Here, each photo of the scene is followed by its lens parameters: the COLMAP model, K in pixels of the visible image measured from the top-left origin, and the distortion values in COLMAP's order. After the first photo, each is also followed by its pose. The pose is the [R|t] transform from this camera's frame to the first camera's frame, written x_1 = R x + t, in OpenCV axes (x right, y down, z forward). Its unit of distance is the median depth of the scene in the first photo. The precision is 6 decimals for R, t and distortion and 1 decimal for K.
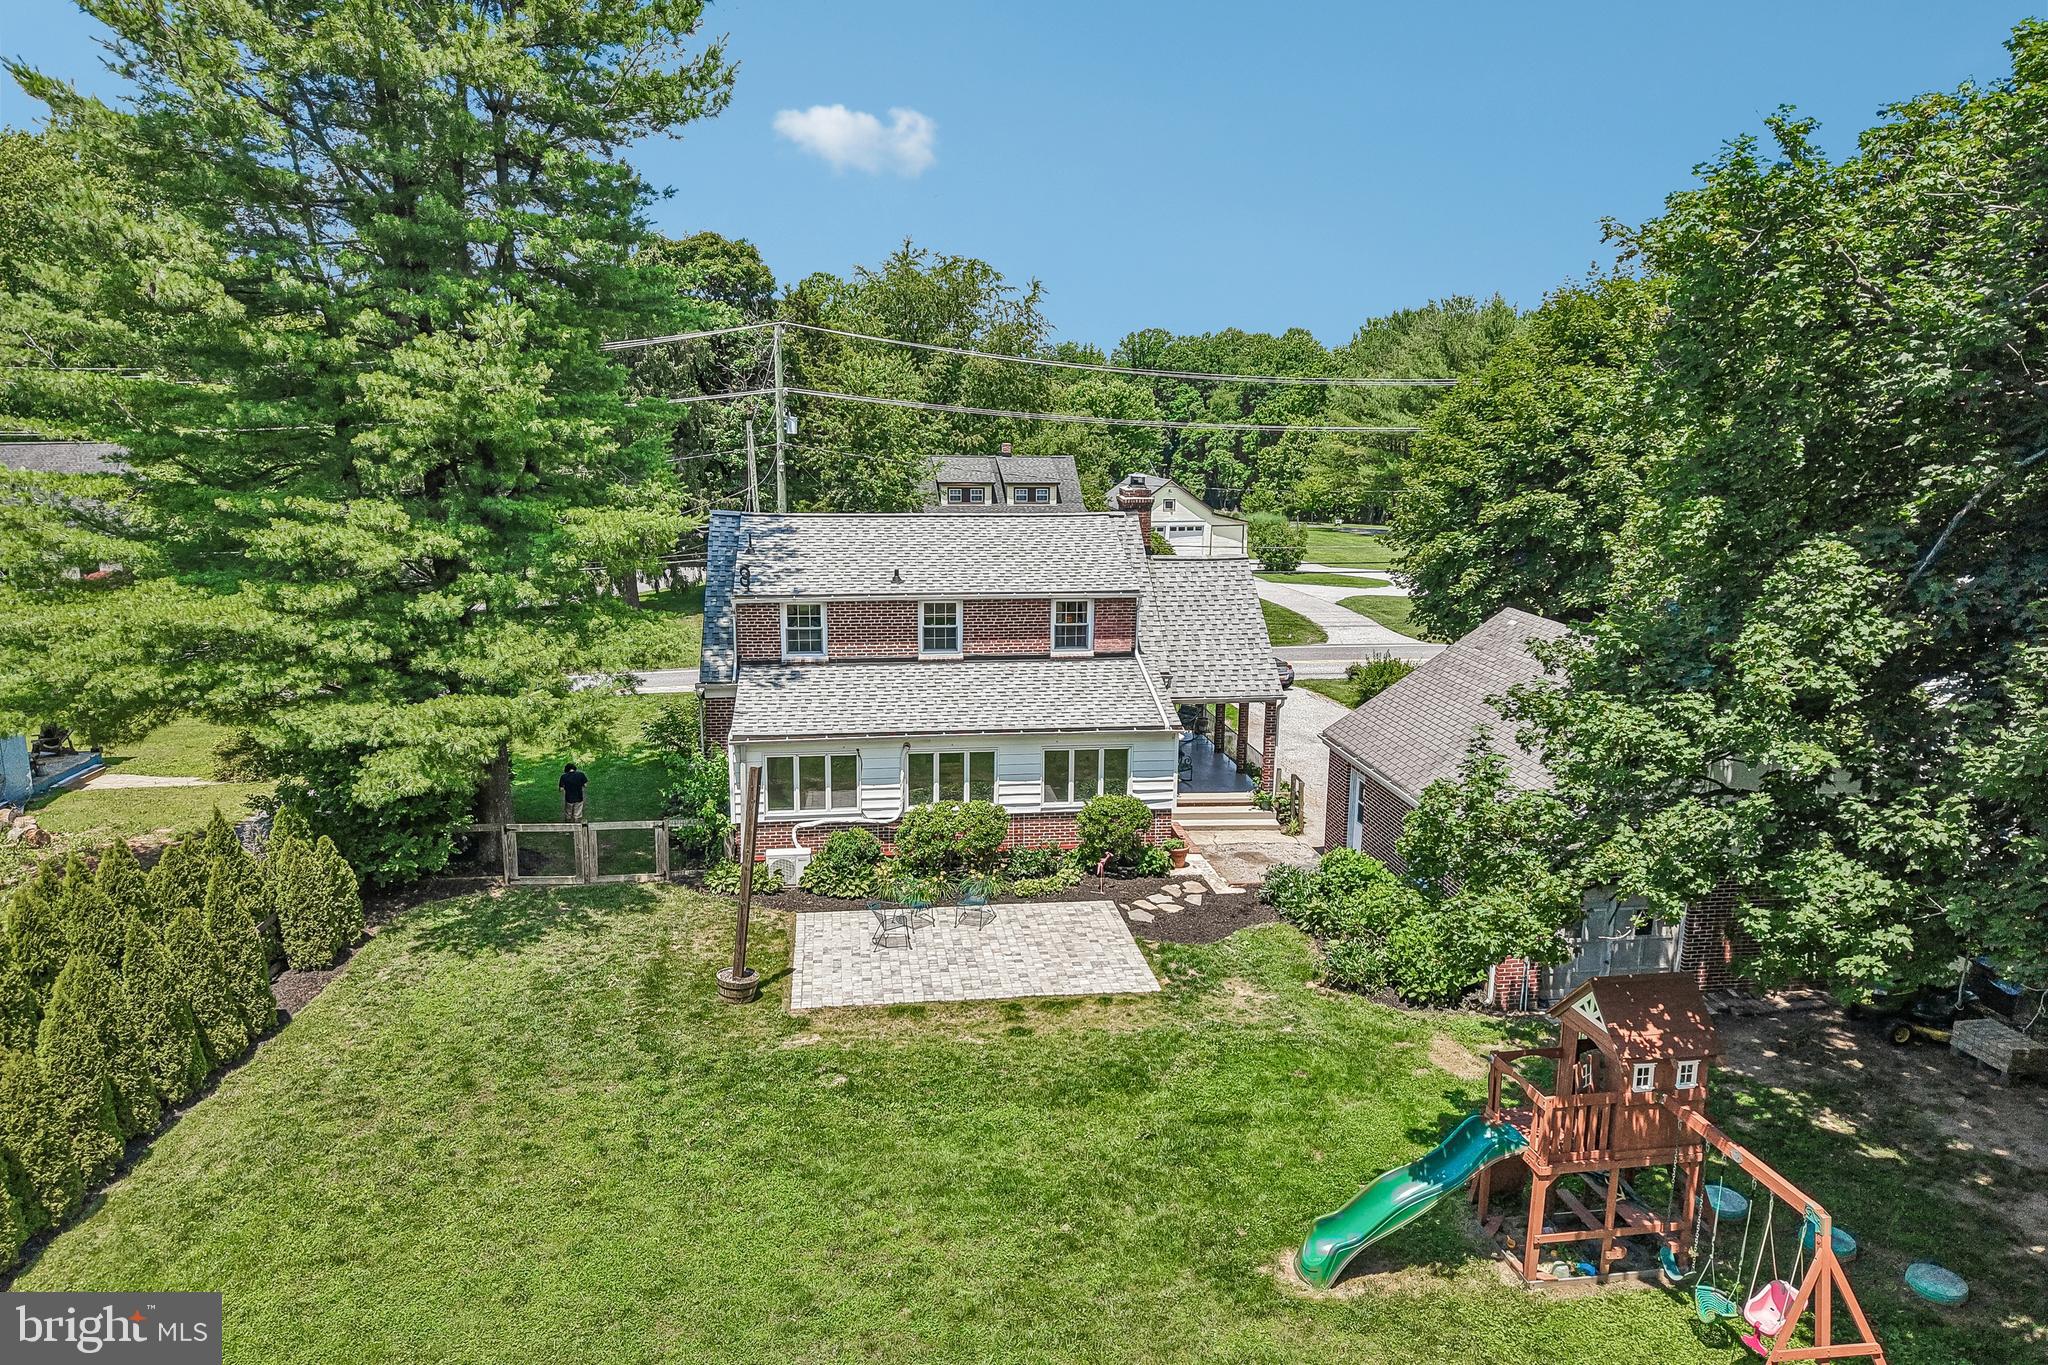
lens RADIAL K [[1380.0, 0, 1028.1], [0, 1380.0, 650.9], [0, 0, 1]] dist [0.118216, -0.114013]
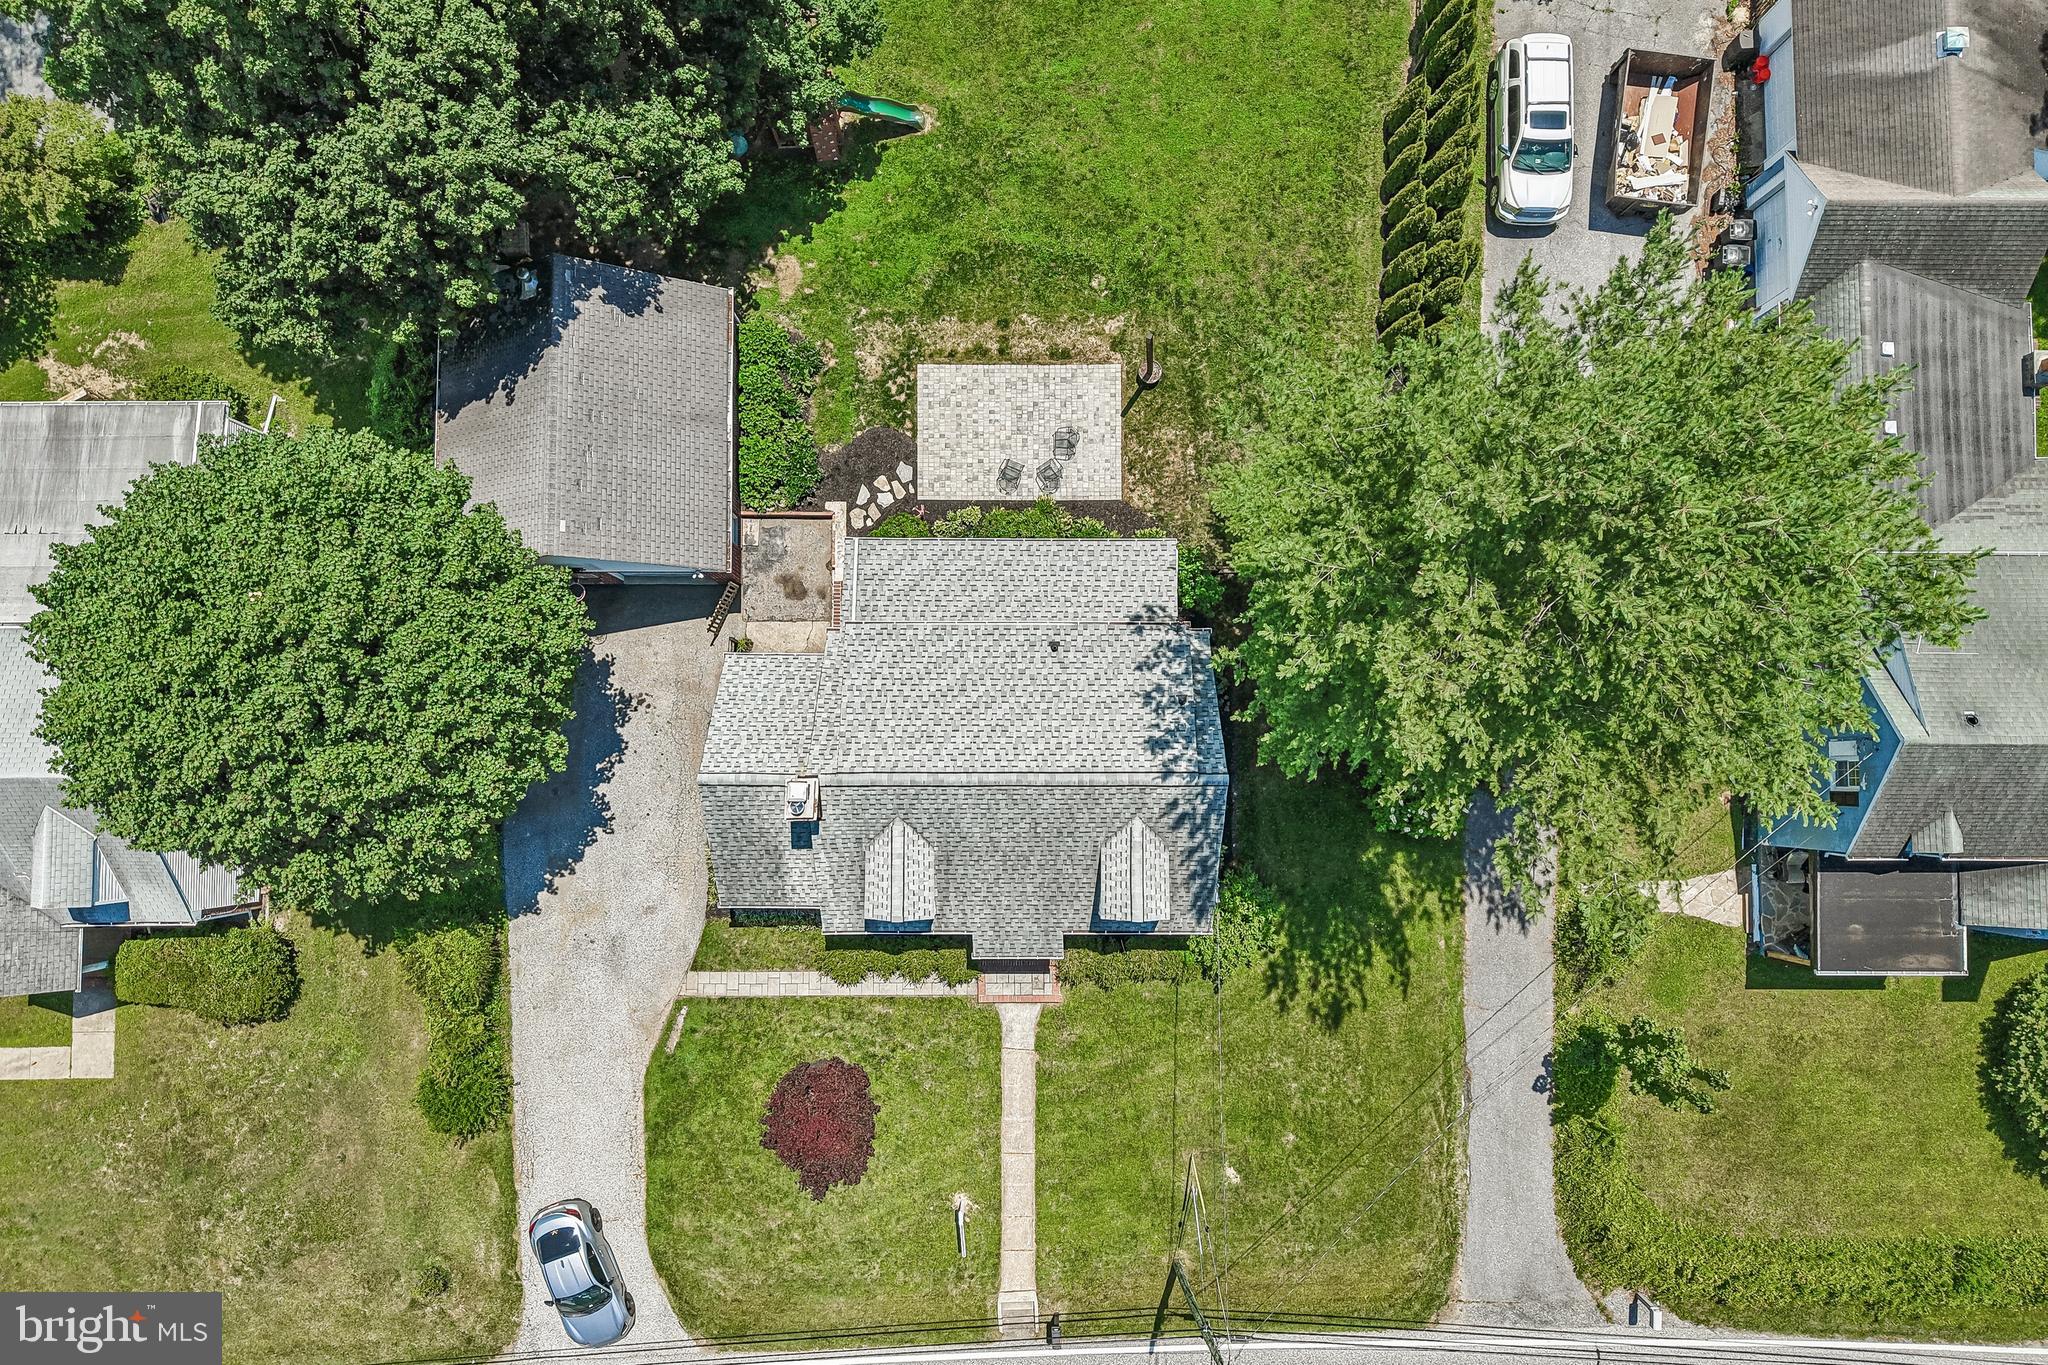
lens RADIAL K [[1369.2, 0, 1021.8], [0, 1369.2, 672.6], [0, 0, 1]] dist [0.024176, -0.019955]
pose [[-0.990900, -0.134521, -0.004545, -0.070142], [0.010015, -0.107364, 0.994169, -1.311966], [-0.134225, 0.985077, 0.107735, 0.996305]]
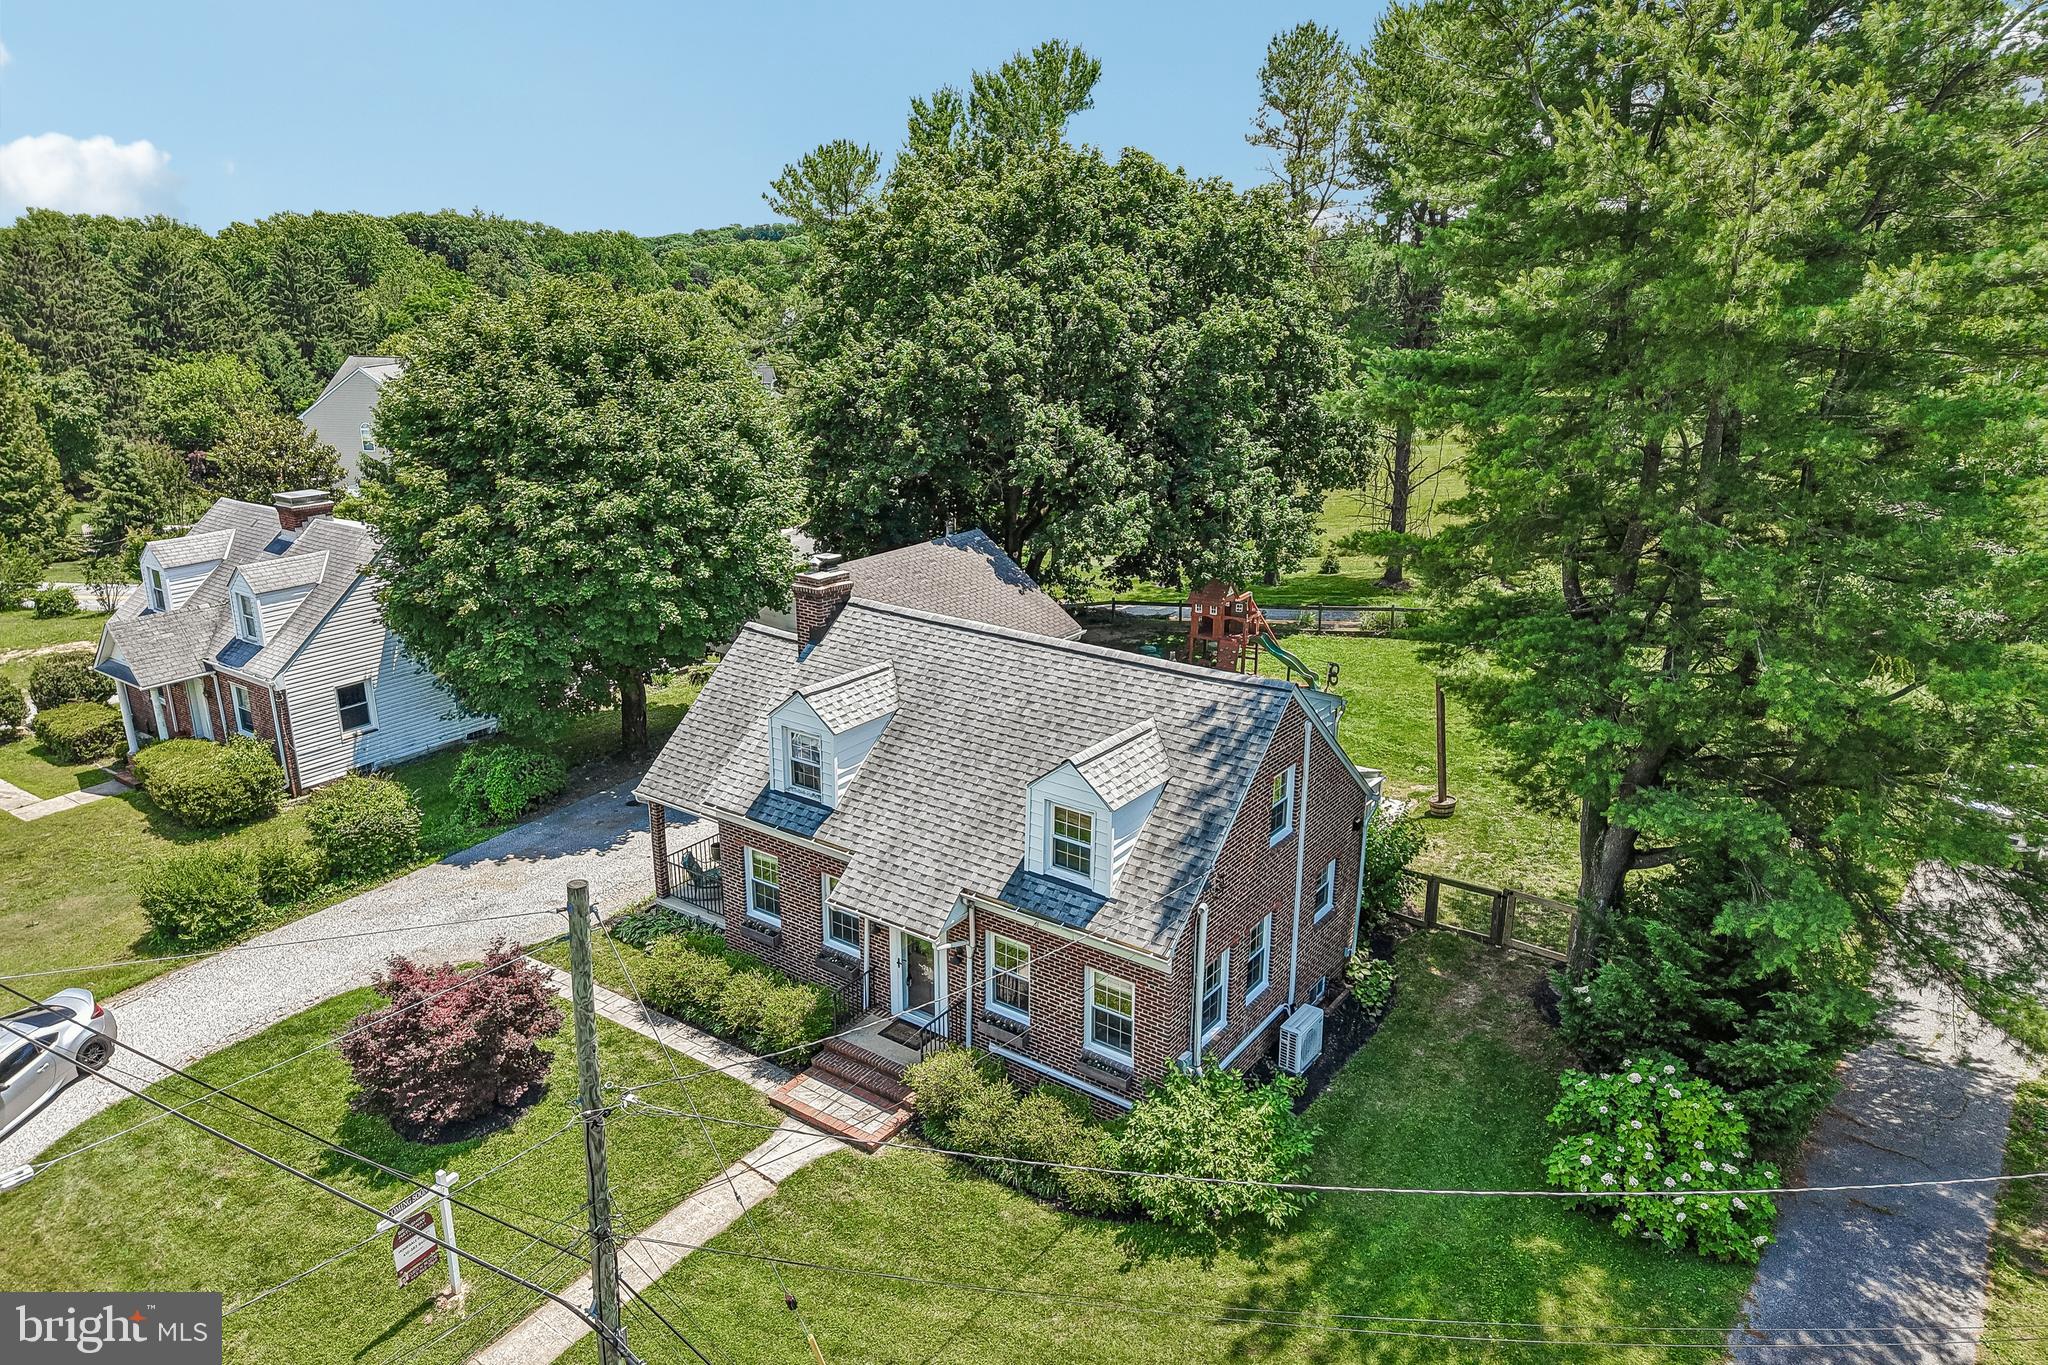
lens RADIAL K [[1369.2, 0, 1021.8], [0, 1369.2, 672.6], [0, 0, 1]] dist [0.024176, -0.019955]
pose [[-0.724834, -0.216729, 0.653945, -0.686045], [0.116378, 0.897066, 0.426297, -0.496692], [-0.679023, 0.385100, -0.625001, 1.821972]]
